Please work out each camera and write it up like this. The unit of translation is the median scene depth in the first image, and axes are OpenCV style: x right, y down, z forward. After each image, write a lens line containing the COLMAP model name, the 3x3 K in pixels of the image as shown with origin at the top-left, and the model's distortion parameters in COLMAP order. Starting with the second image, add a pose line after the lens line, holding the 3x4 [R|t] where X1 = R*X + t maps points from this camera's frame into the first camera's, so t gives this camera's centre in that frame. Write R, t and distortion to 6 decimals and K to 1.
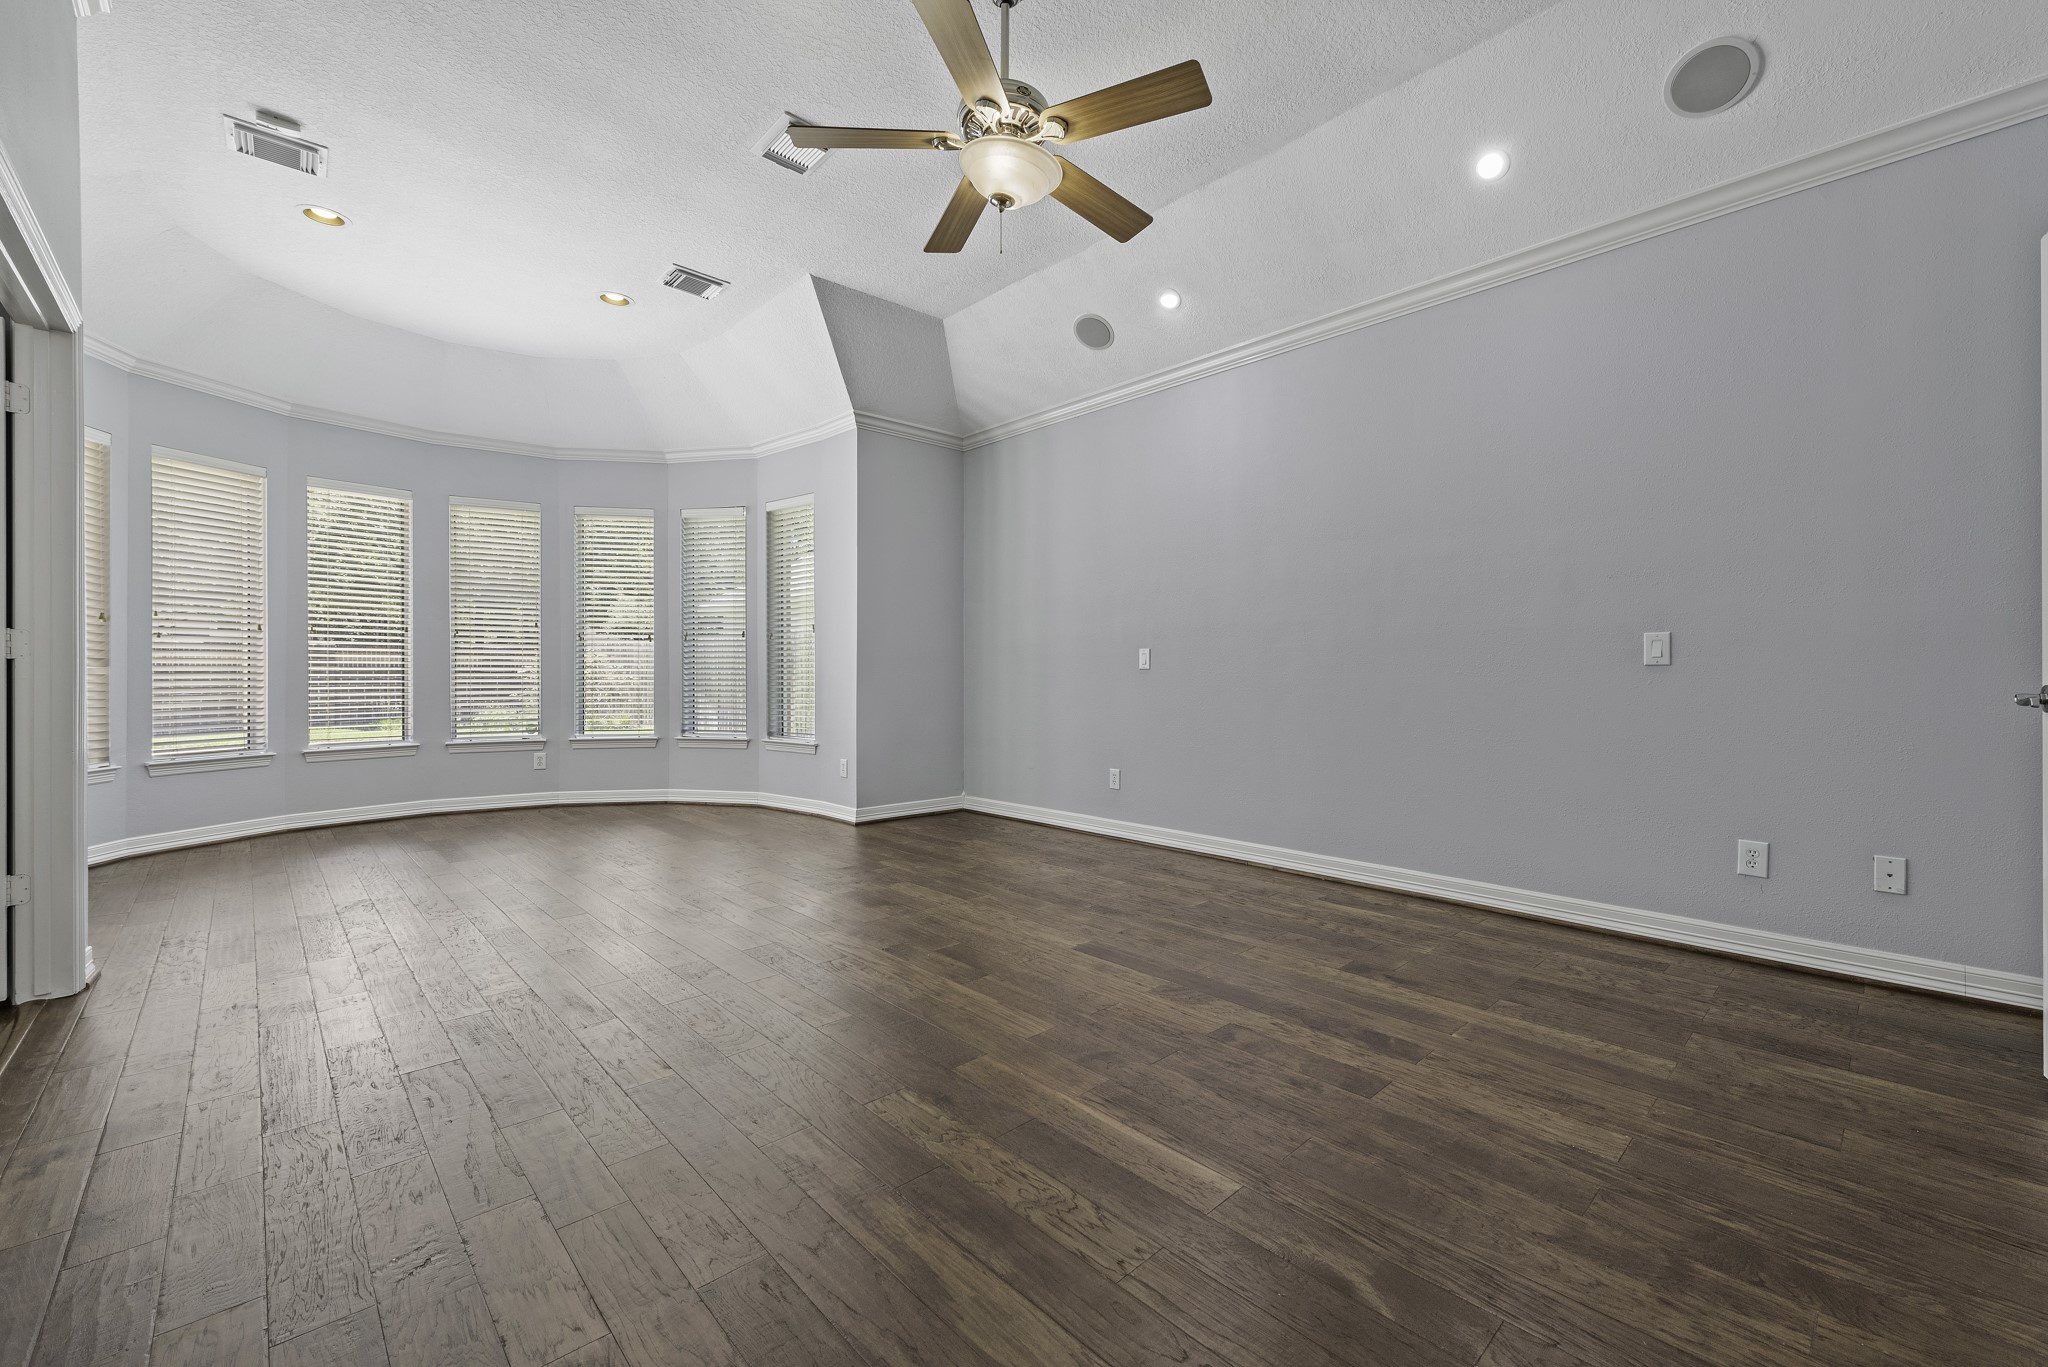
lens RADIAL K [[819.5, 0, 1030.2], [0, 819.5, 675.0], [0, 0, 1]] dist [0.004154, -0.001798]
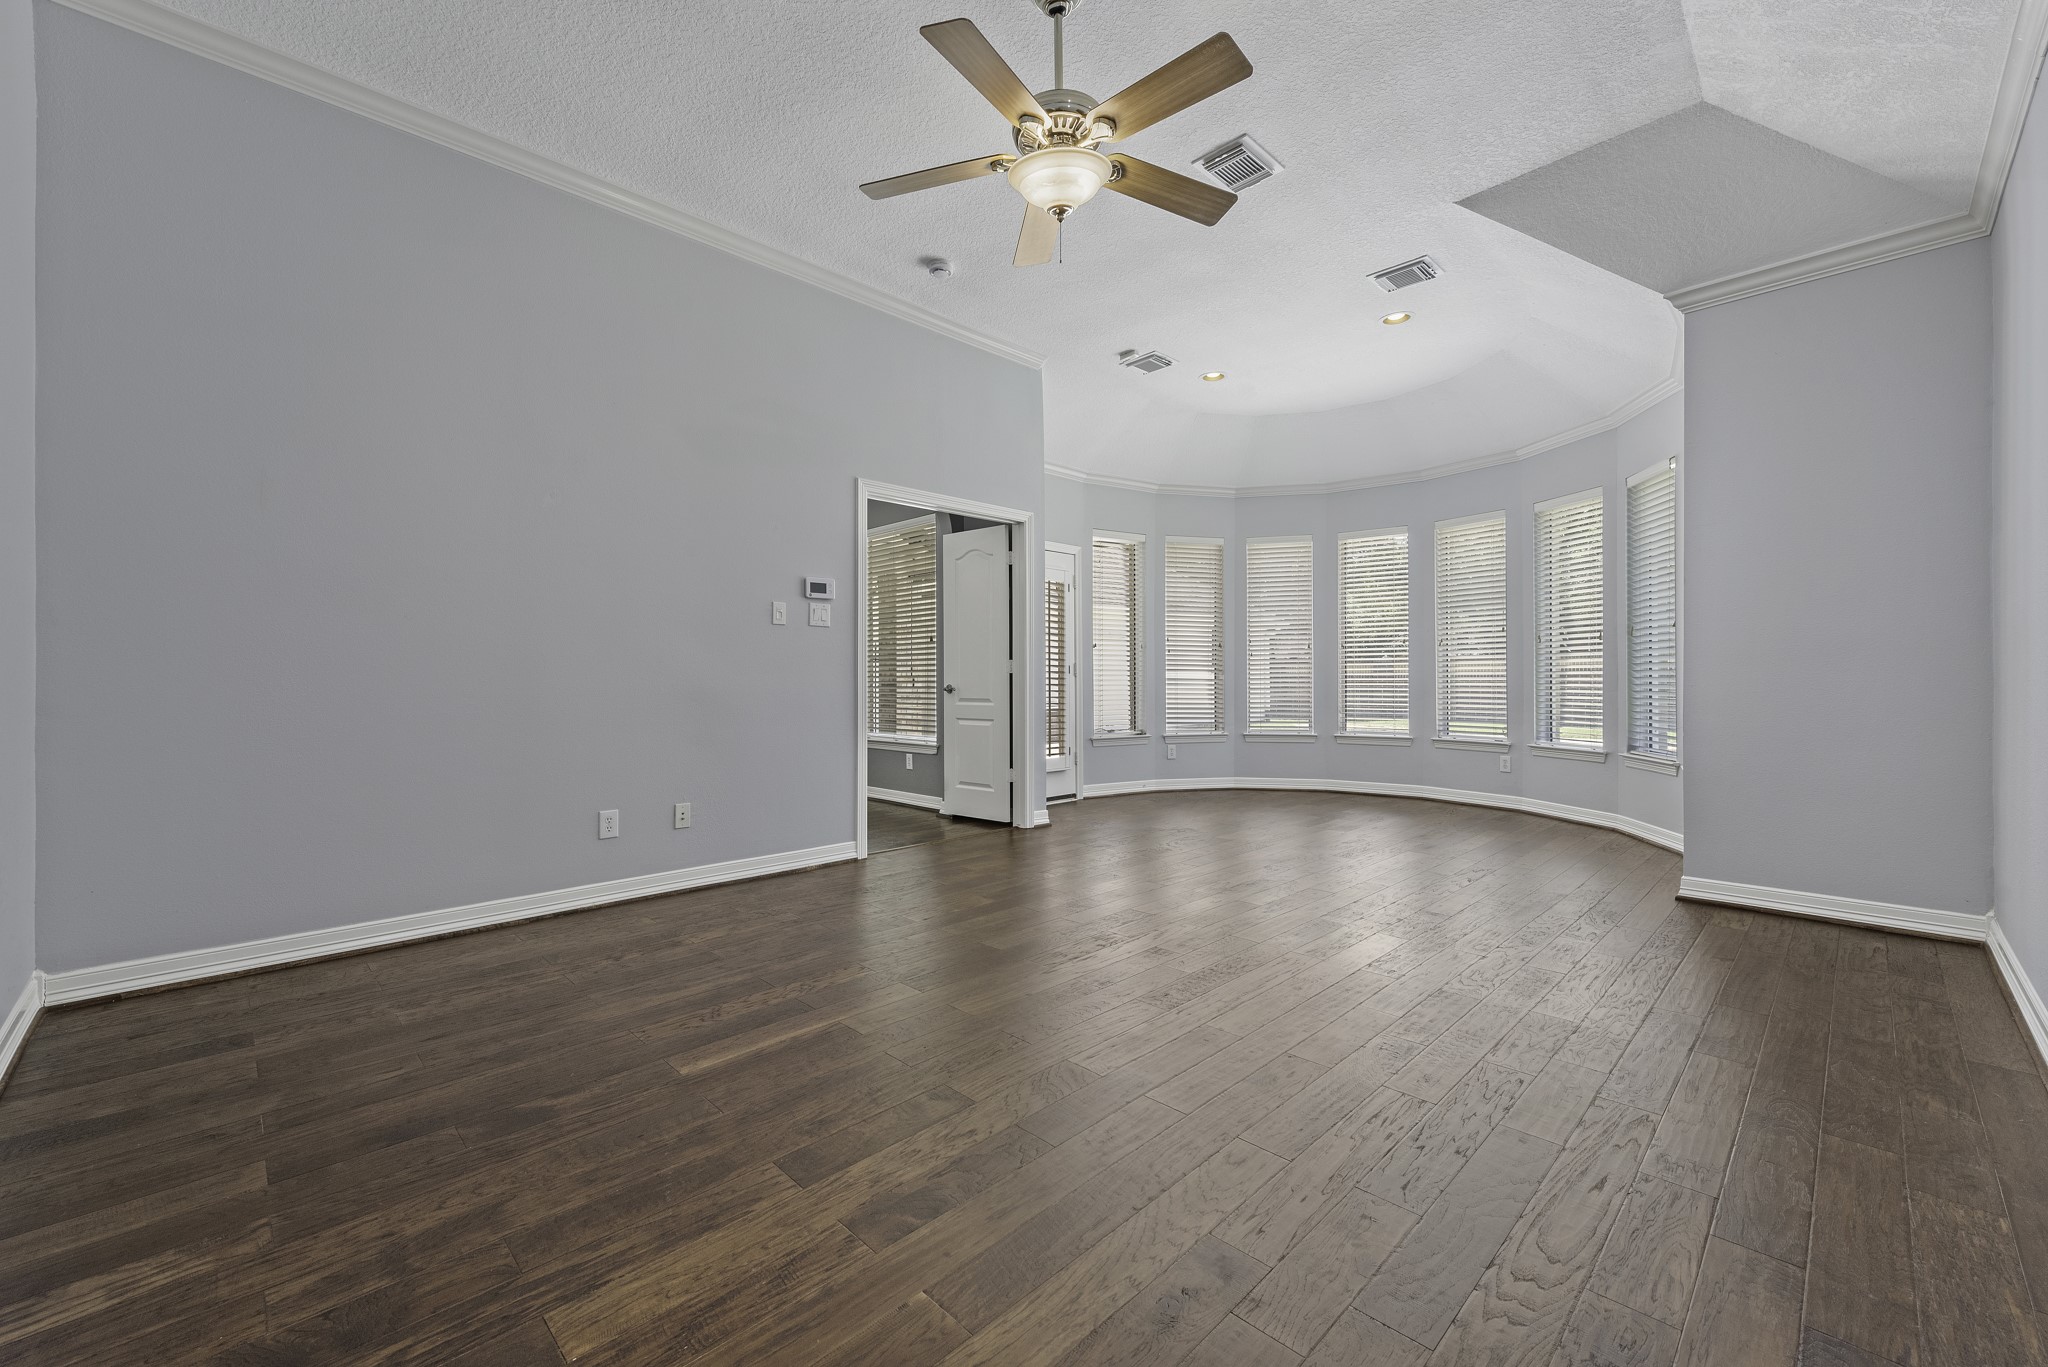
lens RADIAL K [[819.5, 0, 1030.7], [0, 819.5, 685.5], [0, 0, 1]] dist [0.004154, -0.001798]
pose [[0.035632, 0.008052, -0.999333, 1.473123], [0.001911, 0.999965, 0.008125, -0.006457], [0.999363, -0.002199, 0.035616, 1.407664]]
